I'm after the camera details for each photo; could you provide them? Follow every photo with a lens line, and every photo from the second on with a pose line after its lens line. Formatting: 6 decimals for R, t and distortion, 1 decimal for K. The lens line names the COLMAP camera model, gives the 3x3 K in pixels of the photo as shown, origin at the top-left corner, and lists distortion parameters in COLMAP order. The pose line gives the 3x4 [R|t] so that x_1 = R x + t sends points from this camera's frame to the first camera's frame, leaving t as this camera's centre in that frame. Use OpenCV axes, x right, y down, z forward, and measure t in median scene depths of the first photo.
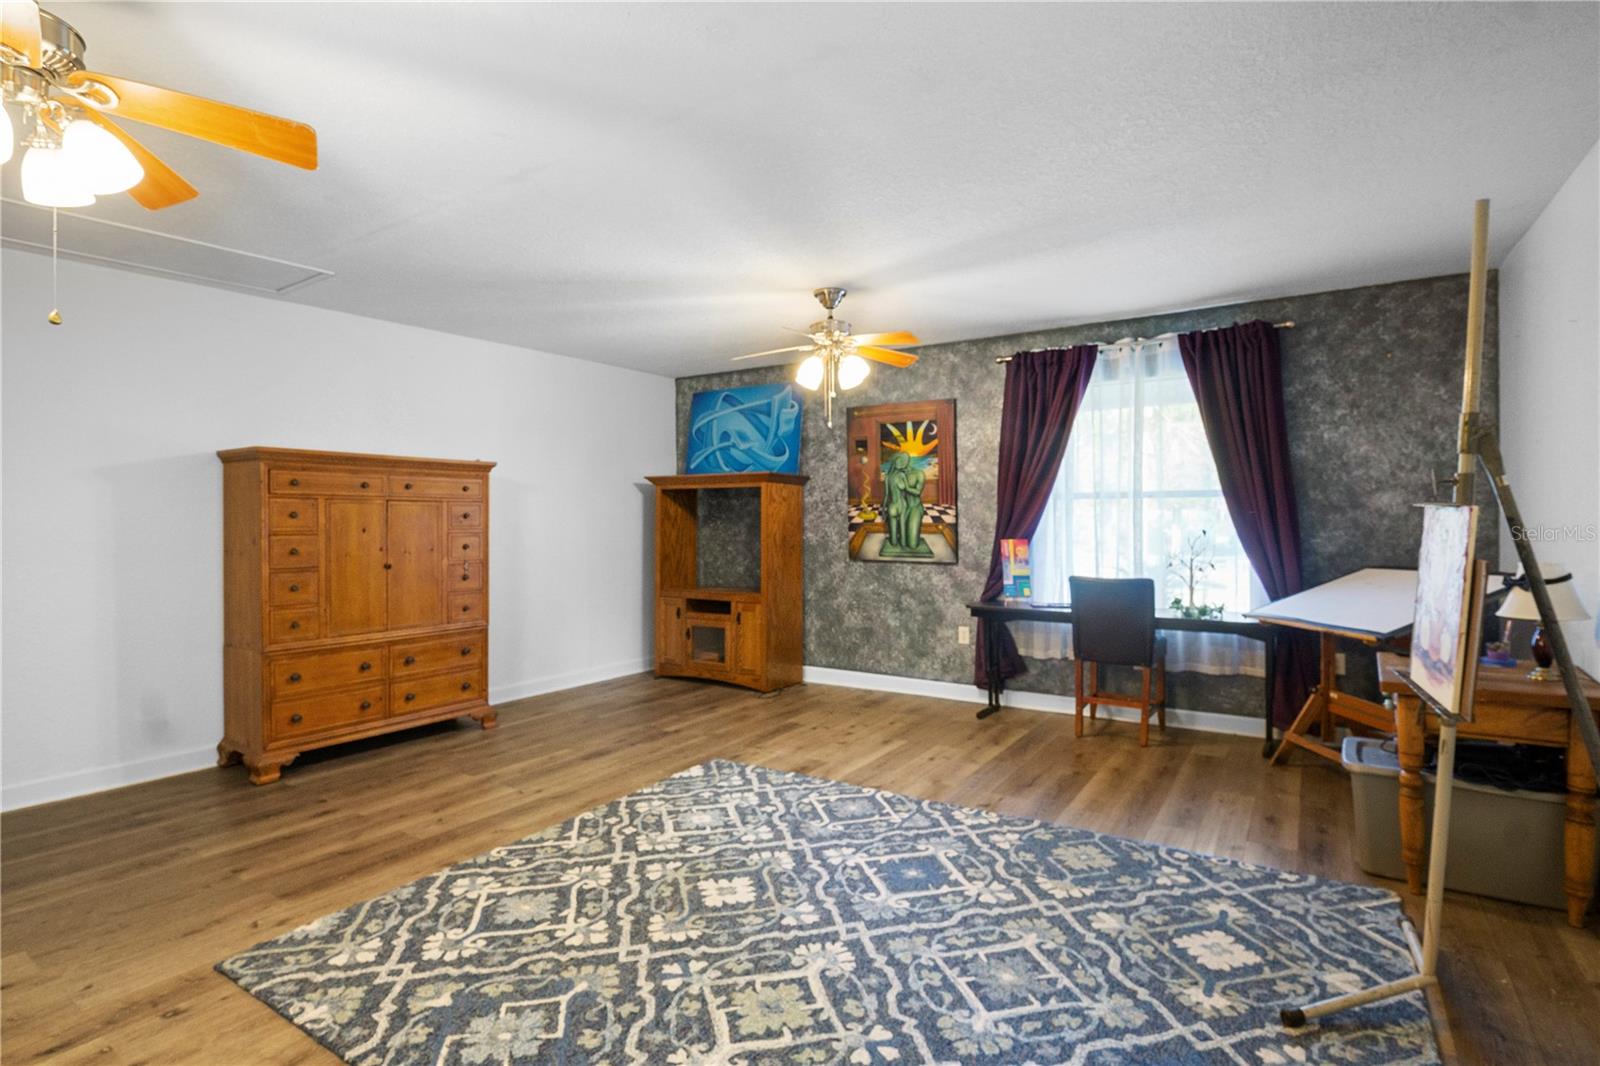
lens RADIAL K [[778.3, 0, 796.9], [0, 778.3, 499.1], [0, 0, 1]] dist [-0.023020, -0.000346]
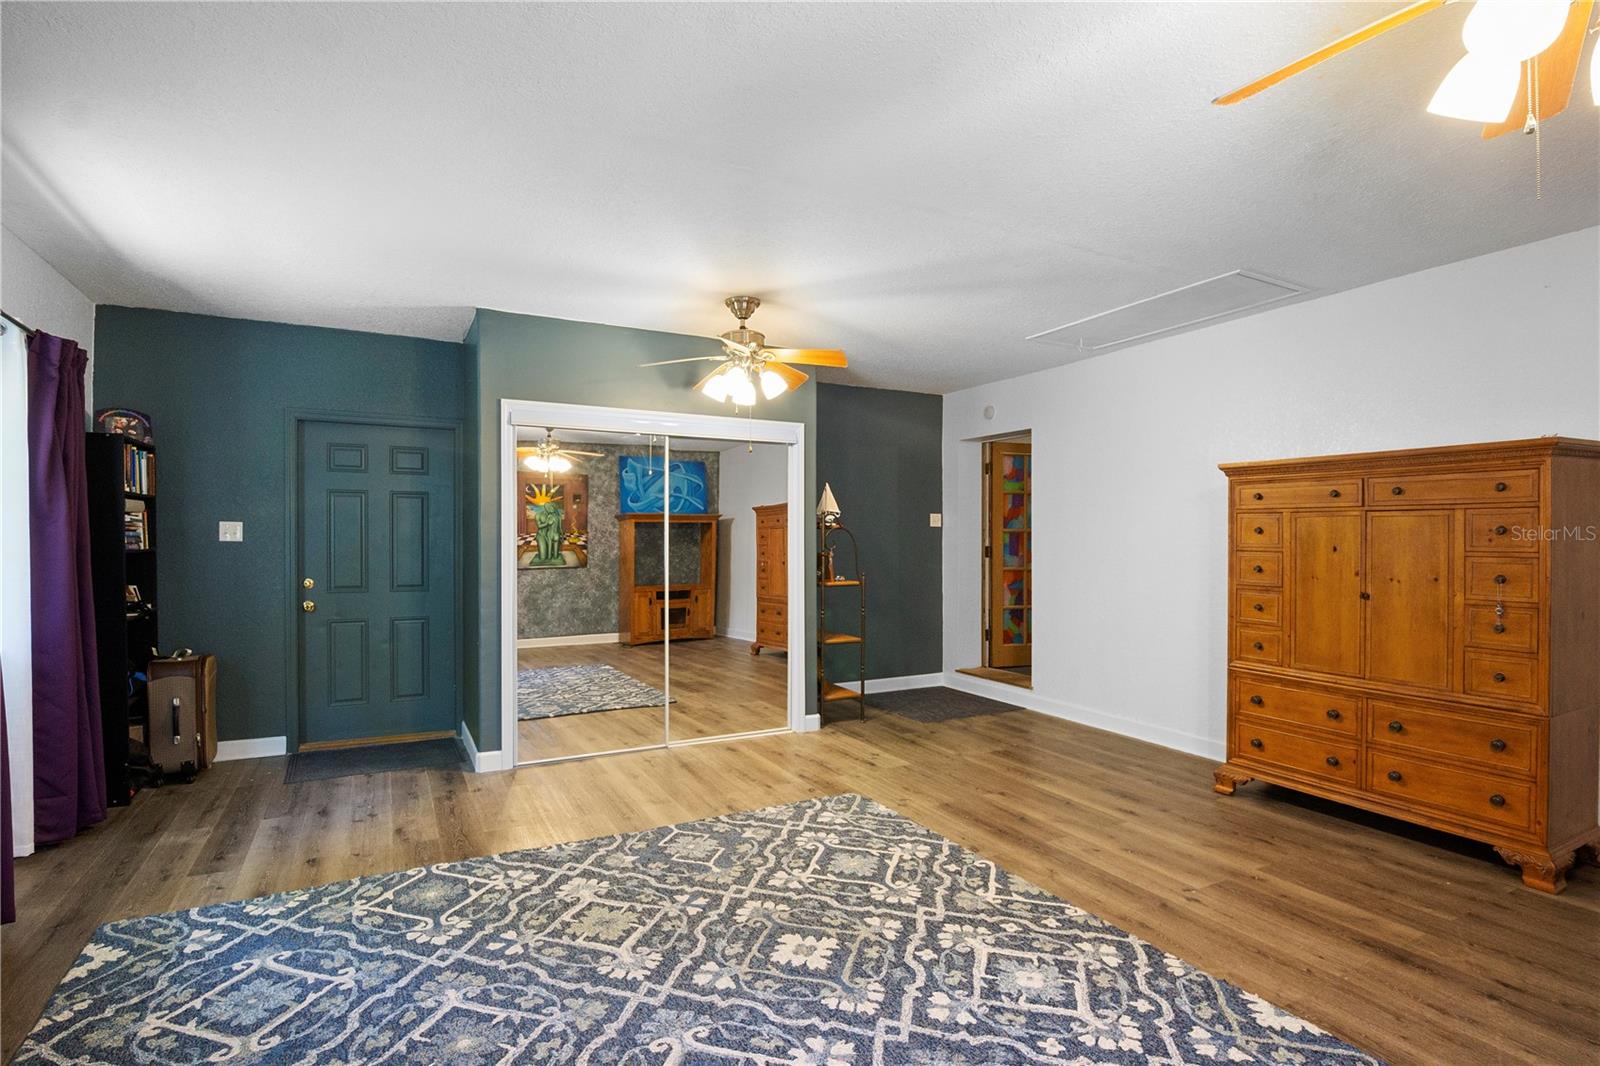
lens RADIAL K [[799.4, 0, 800.0], [0, 799.4, 533.0], [0, 0, 1]] dist [-0.024299, -0.000485]
pose [[-0.476549, 0.000411, -0.879148, 0.559206], [0.020379, 0.999736, -0.010579, 0.026124], [0.878912, -0.022958, -0.476432, 1.122605]]
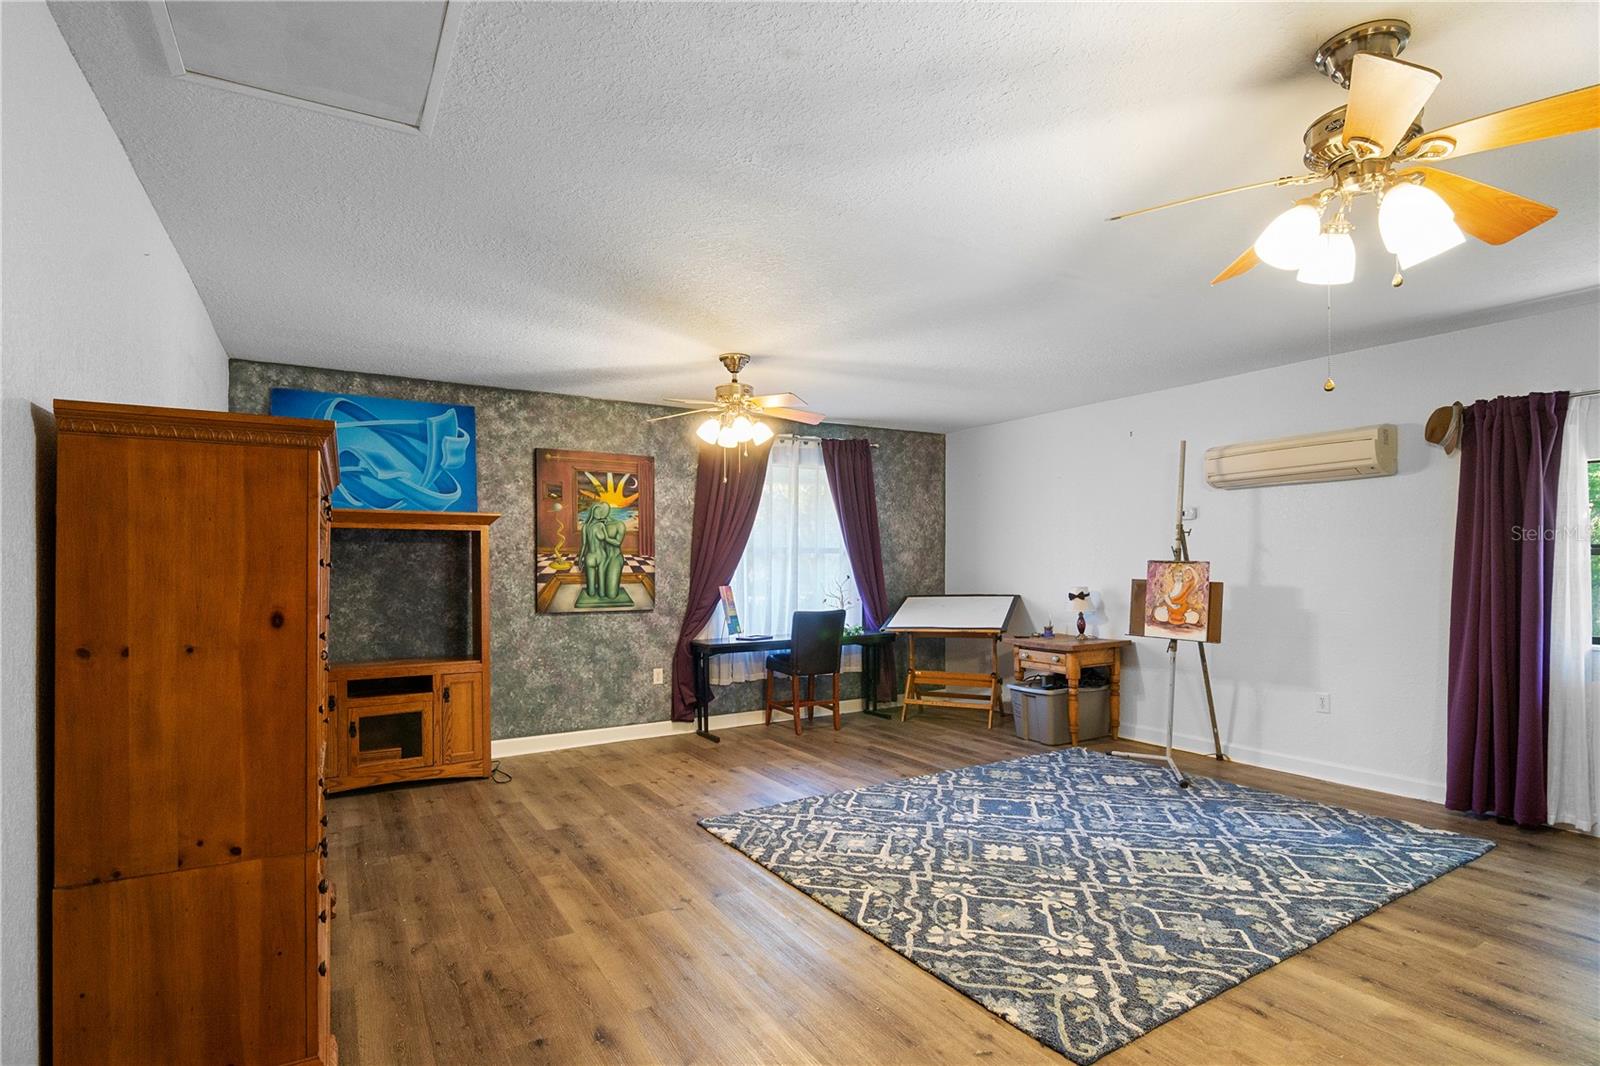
lens RADIAL K [[777.6, 0, 800.0], [0, 777.6, 533.0], [0, 0, 1]] dist [-0.004375, -0.000109]
pose [[0.435370, 0.039226, 0.899397, -1.120701], [-0.019416, 0.999227, -0.034181, 0.014475], [-0.900042, -0.002581, 0.435795, 0.575635]]
